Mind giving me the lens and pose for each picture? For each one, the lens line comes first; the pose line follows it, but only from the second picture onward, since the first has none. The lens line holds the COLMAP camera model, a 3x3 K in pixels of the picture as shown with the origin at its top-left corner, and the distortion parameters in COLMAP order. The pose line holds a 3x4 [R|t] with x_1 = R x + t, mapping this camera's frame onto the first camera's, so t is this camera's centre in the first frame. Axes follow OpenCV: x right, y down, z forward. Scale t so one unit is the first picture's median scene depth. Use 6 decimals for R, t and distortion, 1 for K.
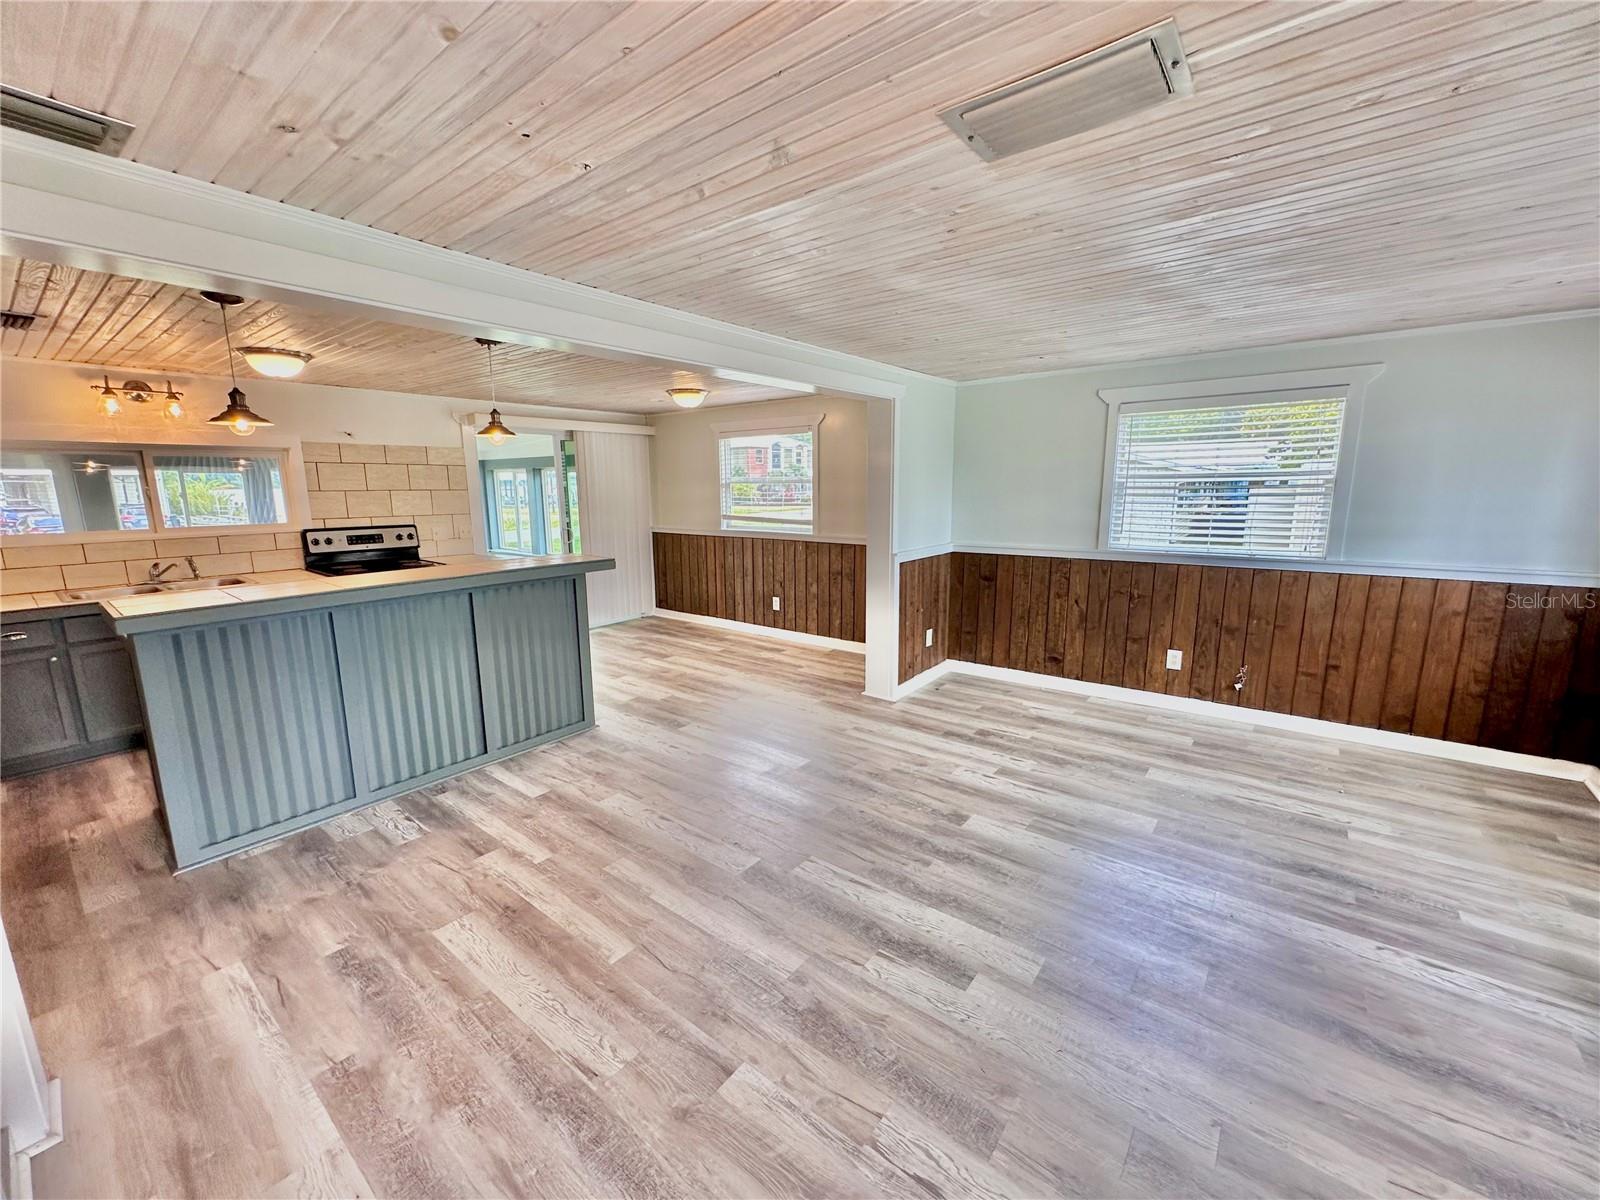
lens RADIAL K [[639.2, 0, 798.3], [0, 639.2, 600.4], [0, 0, 1]] dist [0.000800, 0.000108]
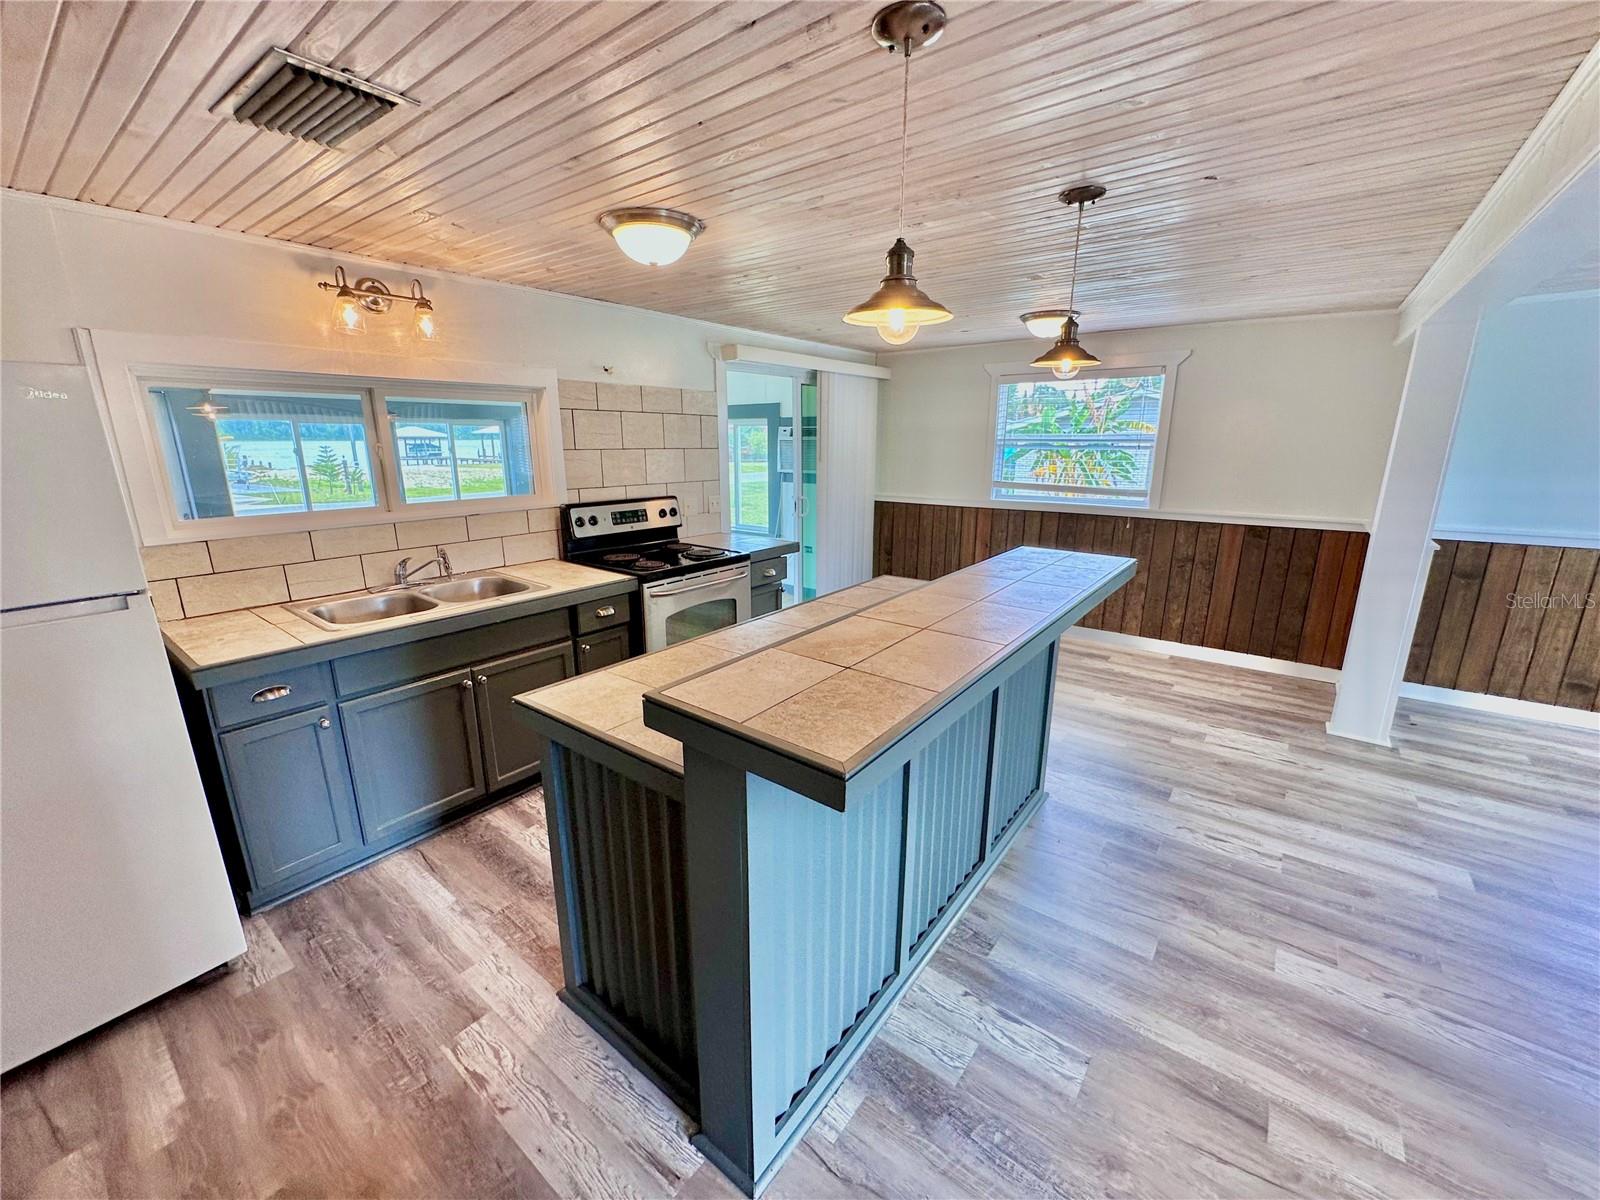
lens RADIAL K [[639.2, 0, 801.4], [0, 639.2, 599.1], [0, 0, 1]] dist [0.000800, 0.000108]
pose [[0.999928, 0.004277, 0.011178, -0.510281], [-0.004984, 0.997937, 0.064010, -0.051726], [-0.010881, -0.064061, 0.997887, 0.274034]]
